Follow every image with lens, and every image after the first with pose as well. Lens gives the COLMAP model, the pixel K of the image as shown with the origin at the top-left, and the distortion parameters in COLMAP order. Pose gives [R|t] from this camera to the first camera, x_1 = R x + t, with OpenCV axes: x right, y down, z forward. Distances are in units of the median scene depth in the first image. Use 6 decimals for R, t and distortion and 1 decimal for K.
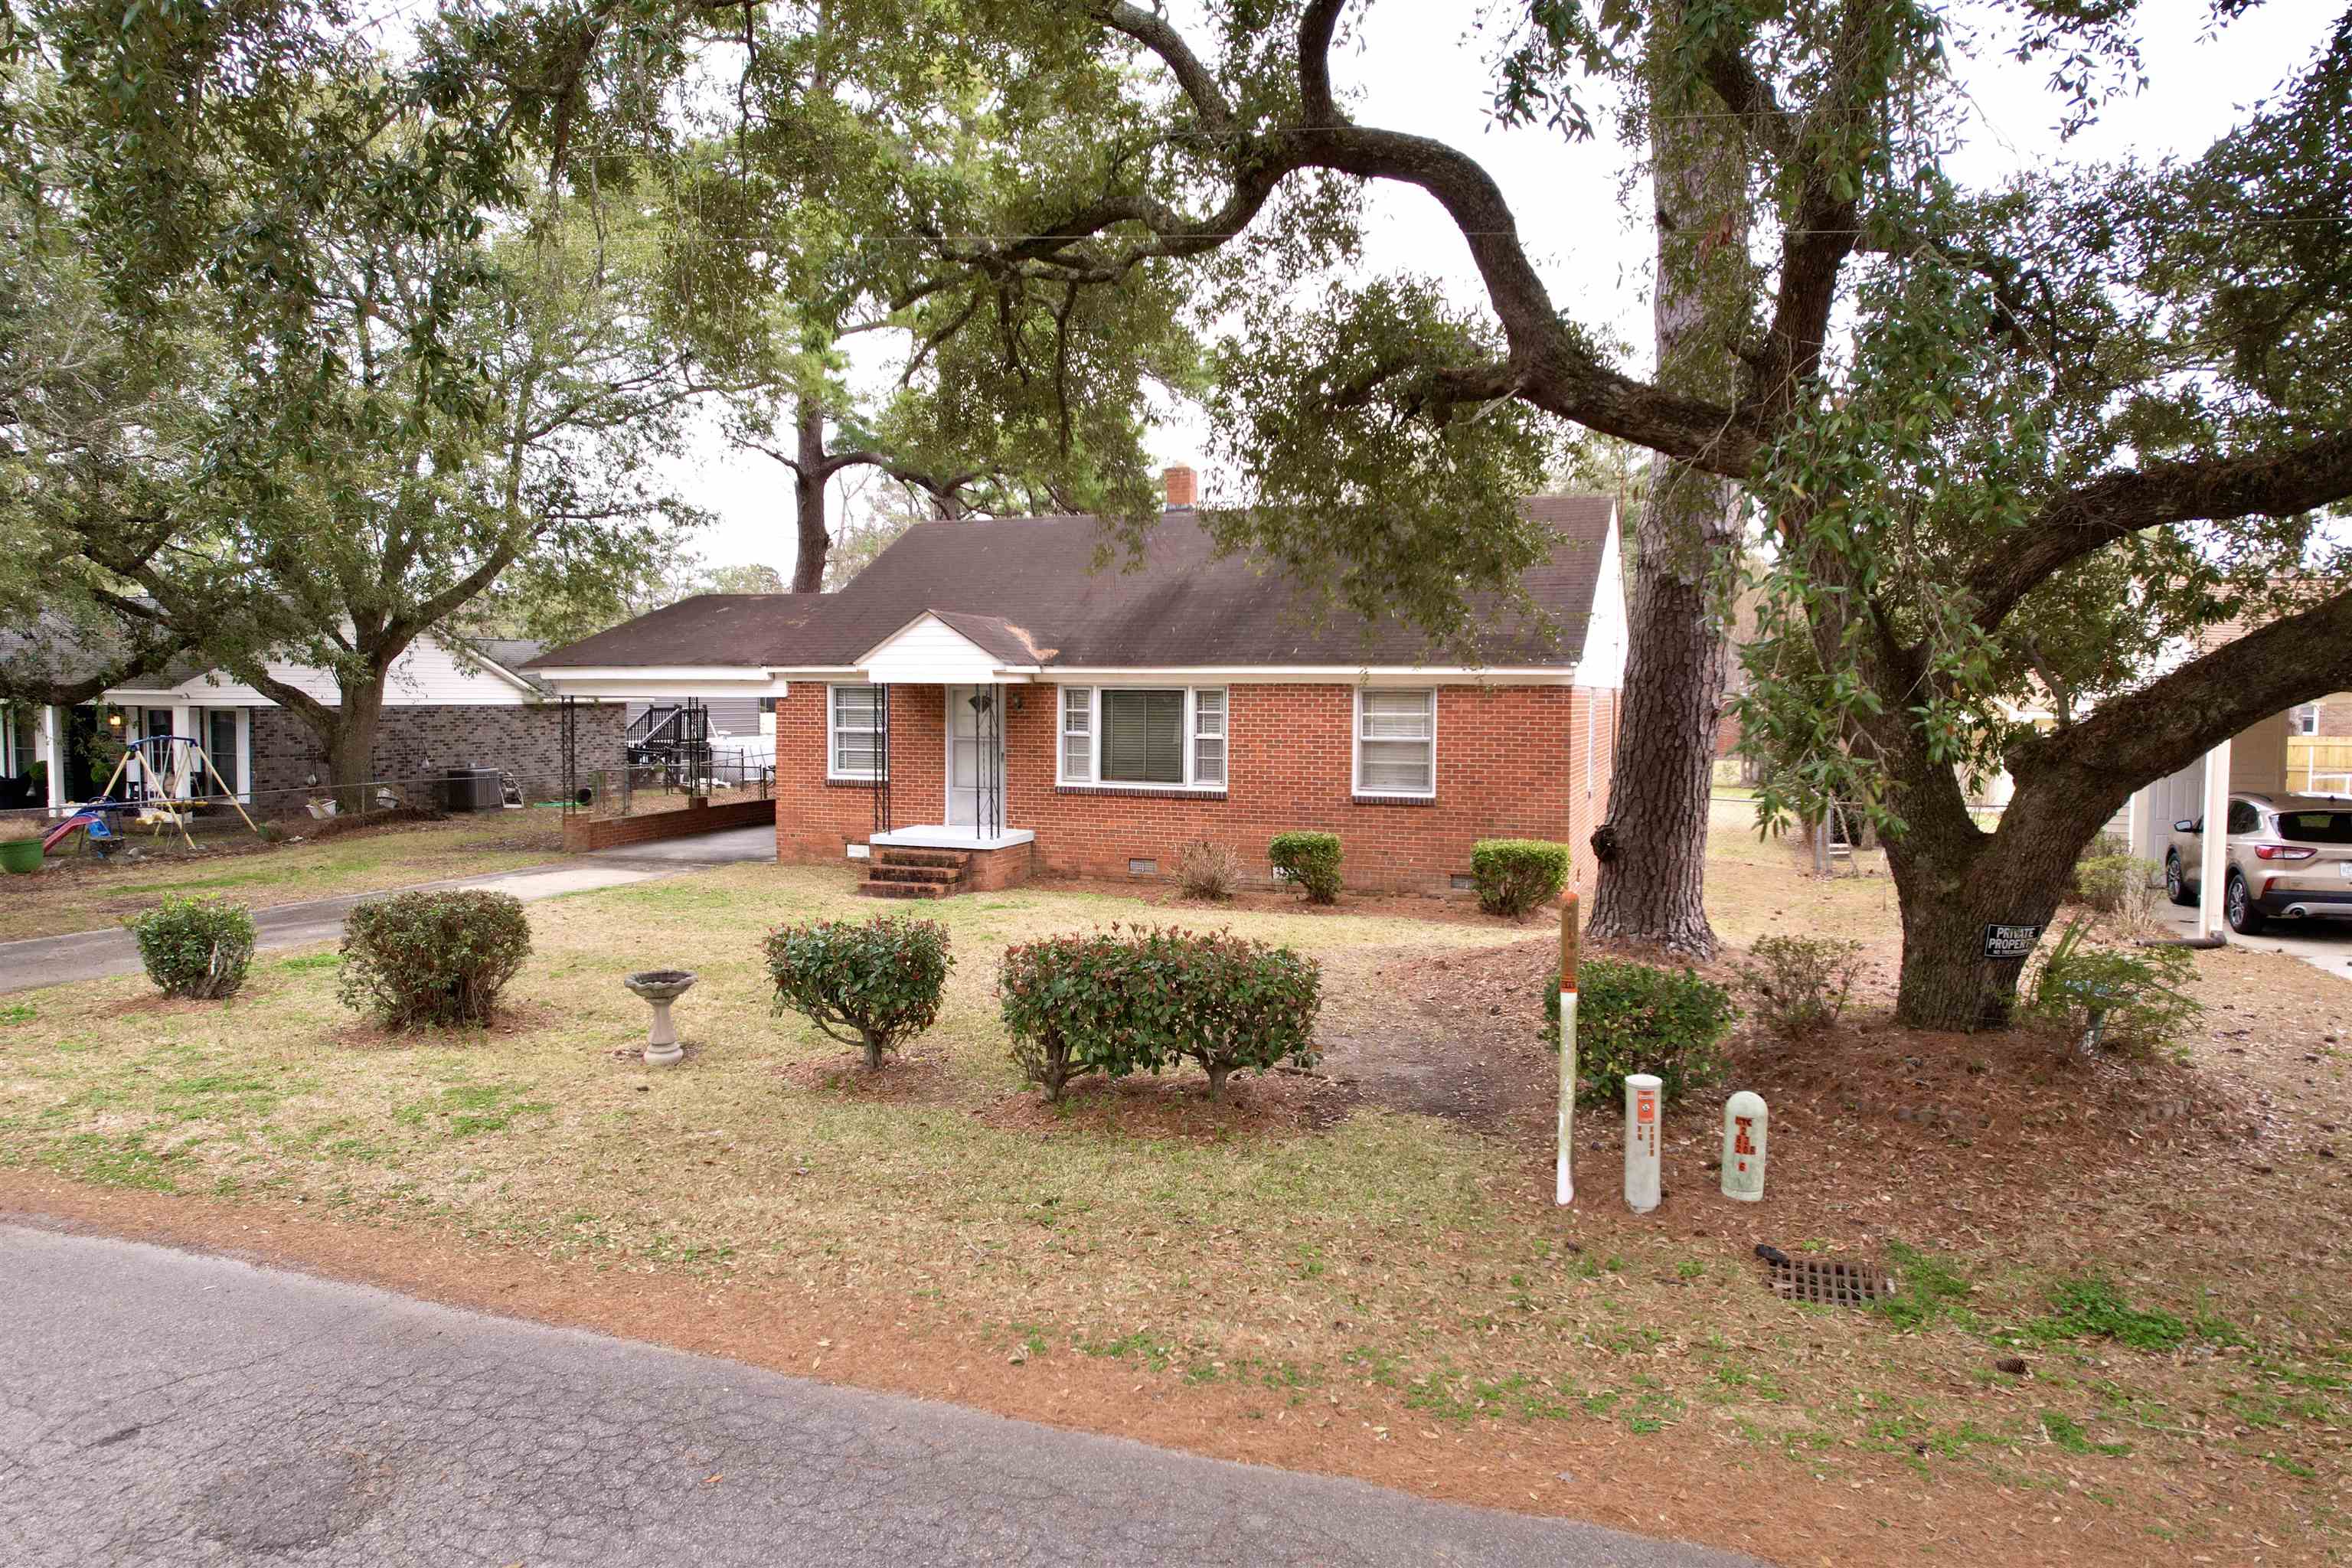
lens RADIAL K [[1487.1, 0, 1176.0], [0, 1487.1, 784.0], [0, 0, 1]] dist [-0.065198, 0.059750]
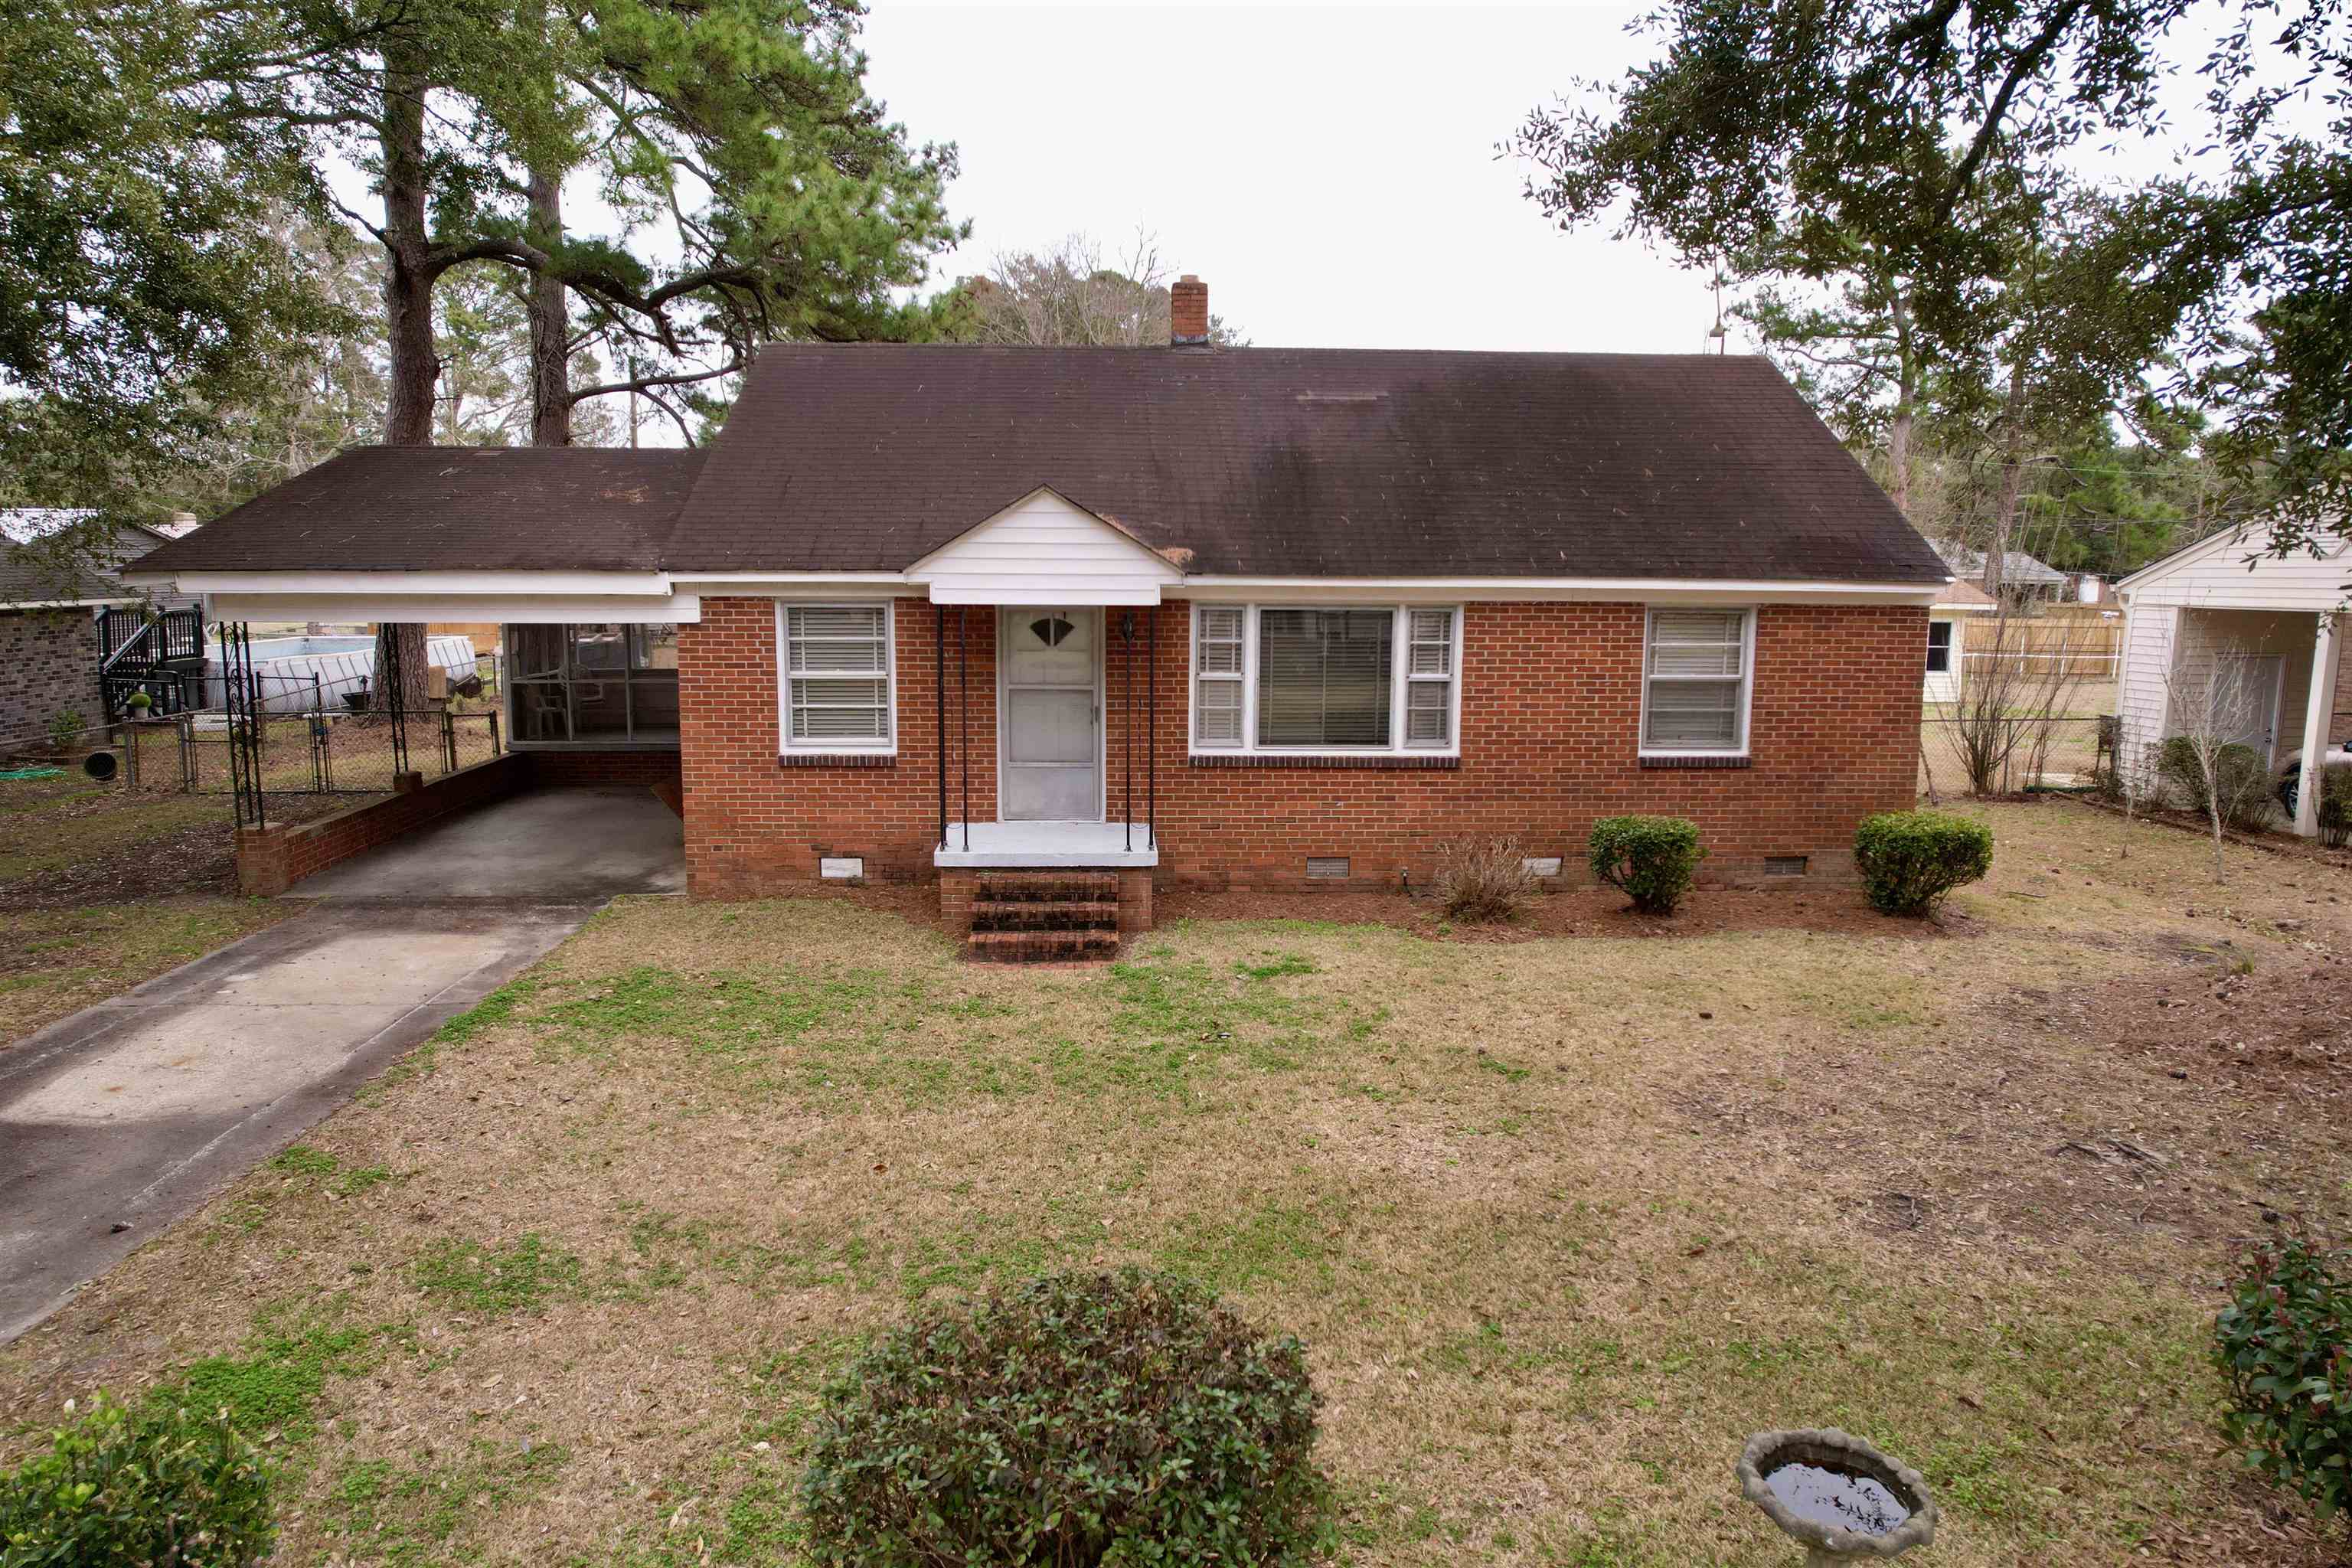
lens RADIAL K [[1499.2, 0, 1177.3], [0, 1499.2, 775.4], [0, 0, 1]] dist [-0.074031, 0.075535]
pose [[0.919247, -0.056379, 0.389624, -0.359596], [0.023641, 0.995812, 0.088320, -0.050866], [-0.392971, -0.071977, 0.916729, 0.401961]]
